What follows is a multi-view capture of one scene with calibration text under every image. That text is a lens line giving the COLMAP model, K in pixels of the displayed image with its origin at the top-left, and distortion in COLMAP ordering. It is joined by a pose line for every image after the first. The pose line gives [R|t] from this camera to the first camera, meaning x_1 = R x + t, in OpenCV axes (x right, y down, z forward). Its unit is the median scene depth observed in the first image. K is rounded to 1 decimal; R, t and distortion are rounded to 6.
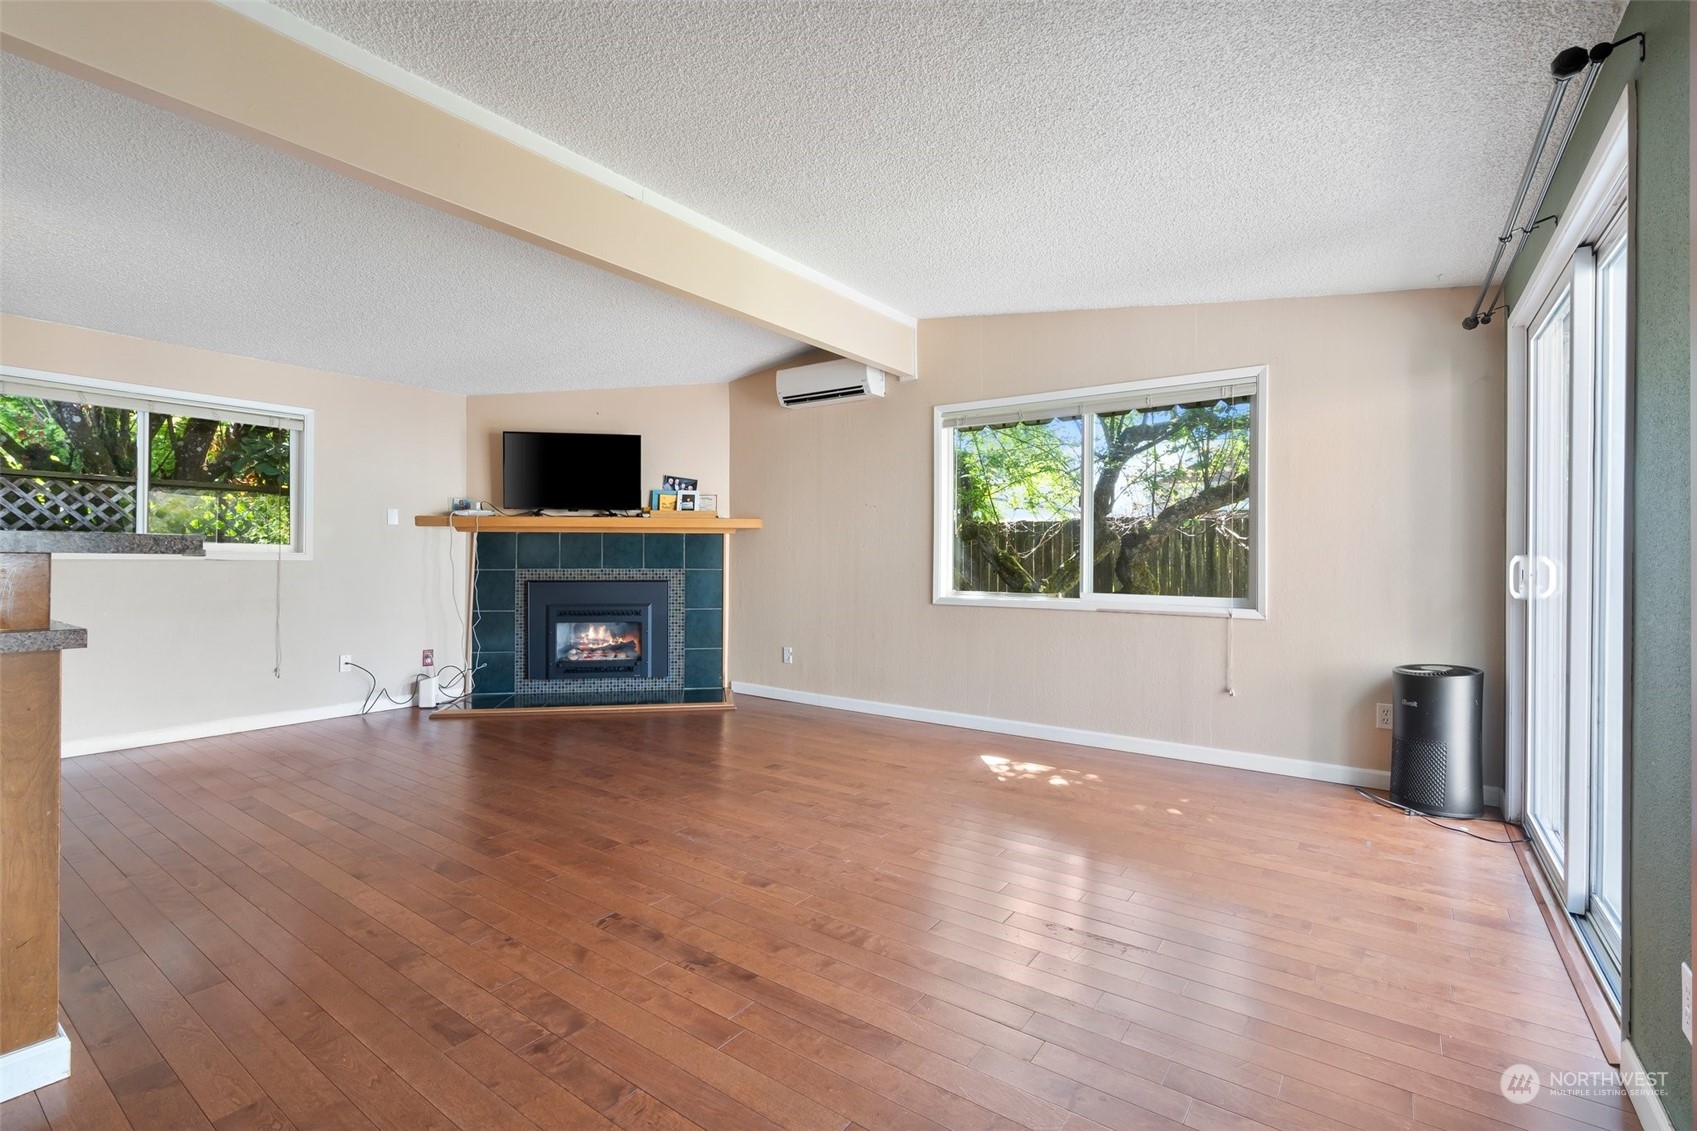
lens RADIAL K [[759.7, 0, 839.8], [0, 759.7, 561.2], [0, 0, 1]] dist [-0.003984, -0.000175]
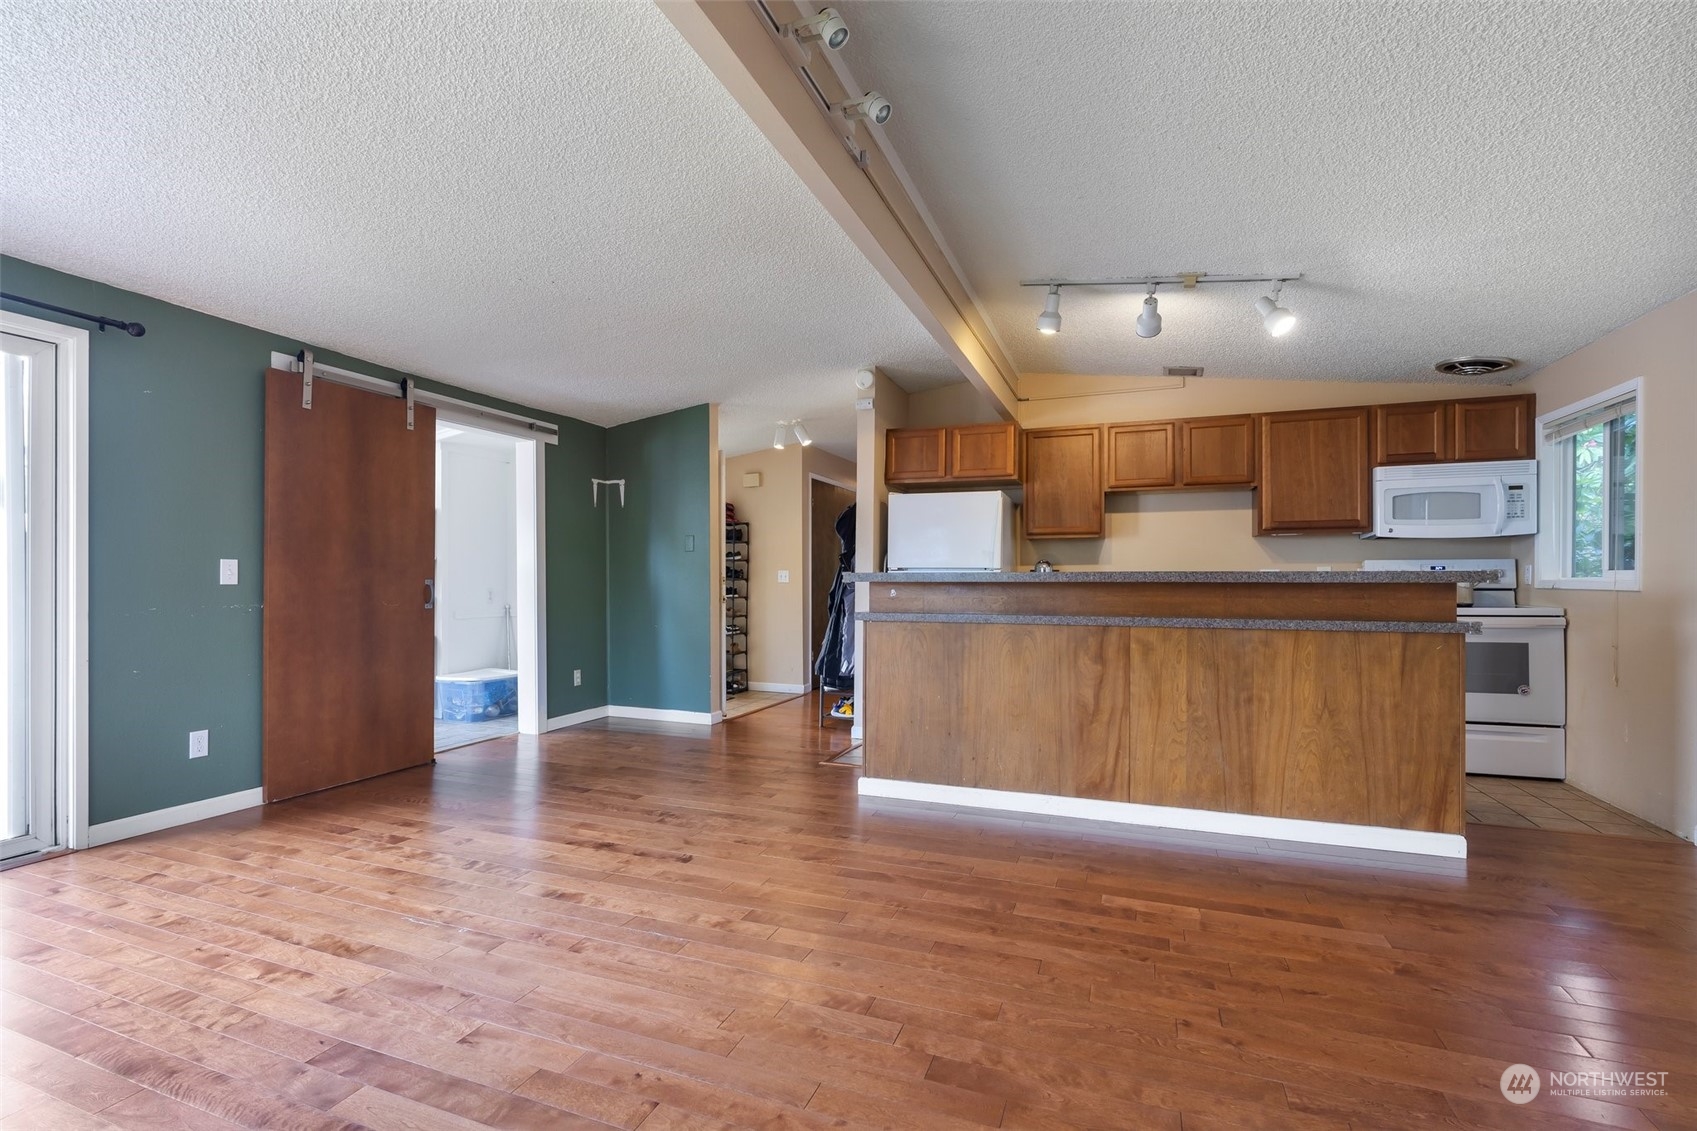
lens RADIAL K [[766.7, 0, 841.5], [0, 766.7, 581.7], [0, 0, 1]] dist [-0.007654, -0.000193]
pose [[-0.965719, -0.006372, -0.259510, -0.084405], [-0.006831, 0.999976, 0.000867, -0.004361], [0.259499, 0.002610, -0.965740, 0.913475]]
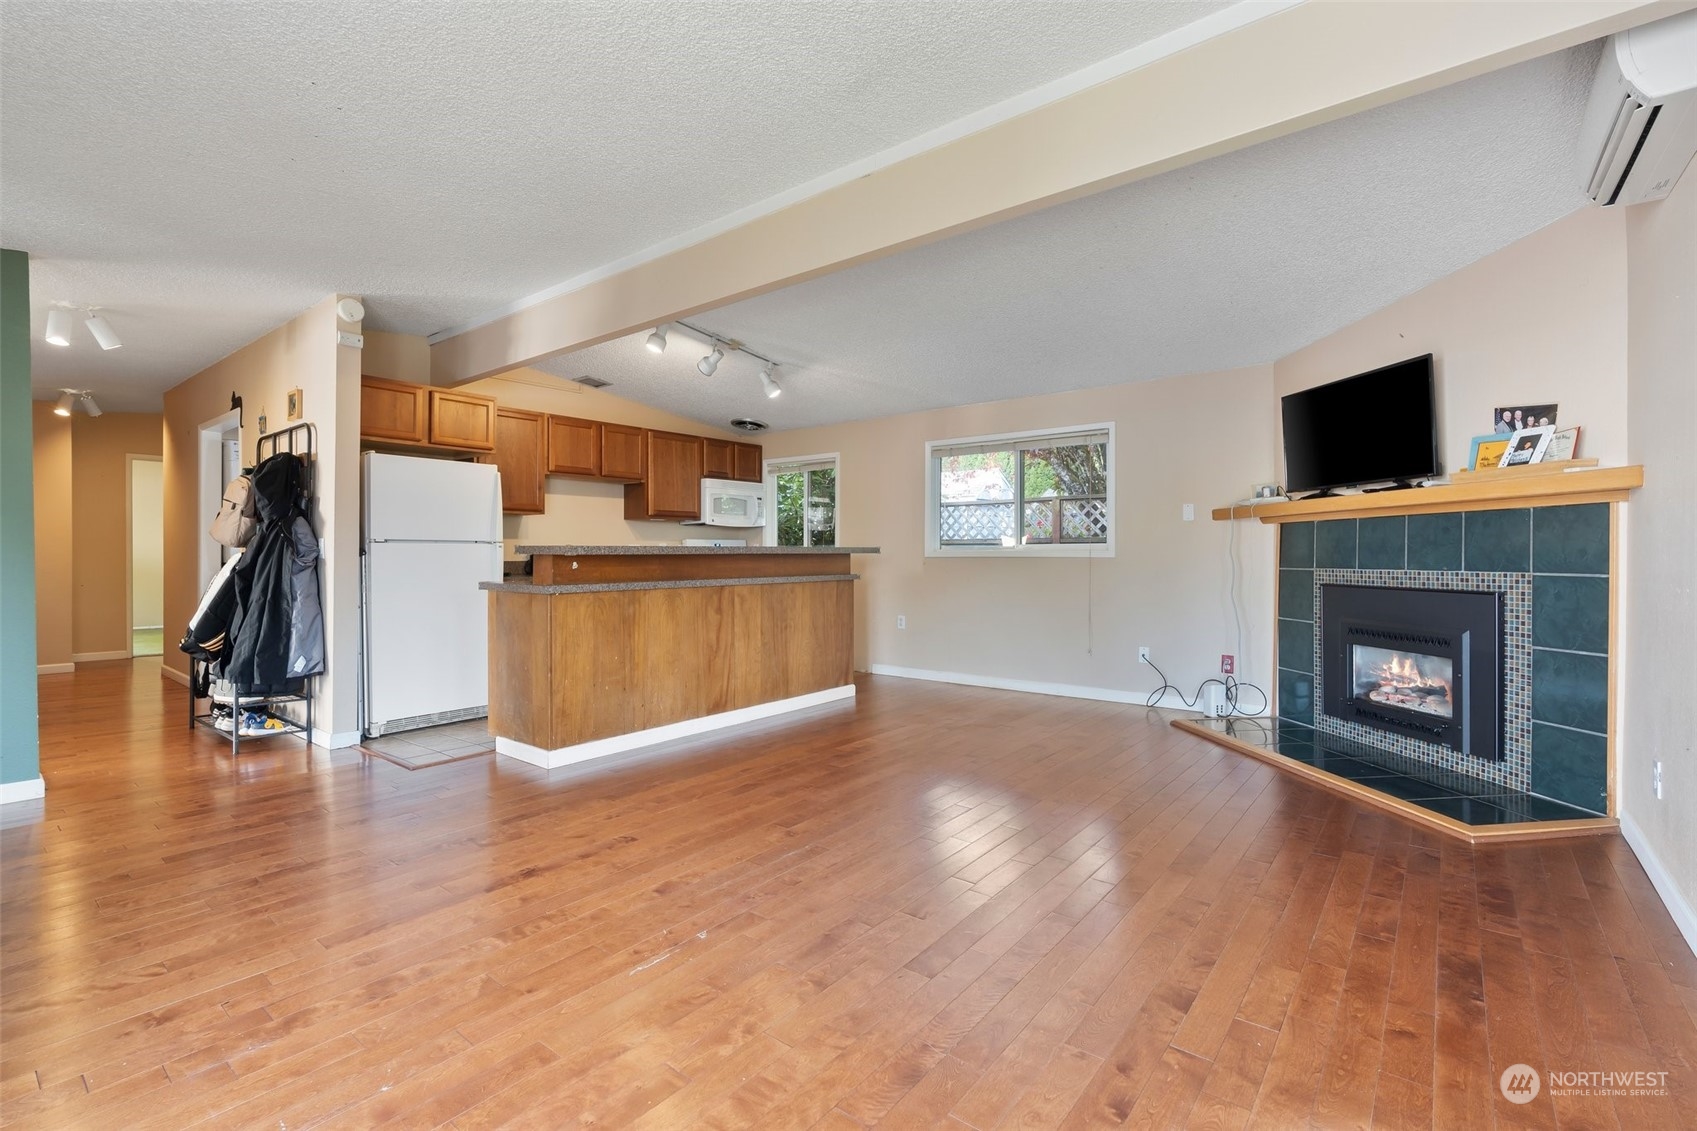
lens RADIAL K [[759.7, 0, 839.8], [0, 759.7, 561.2], [0, 0, 1]] dist [-0.003984, -0.000175]
pose [[-0.045388, 0.005173, -0.998956, 0.372545], [0.000937, 0.999986, 0.005135, -0.001447], [0.998969, -0.000703, -0.045392, 0.550511]]
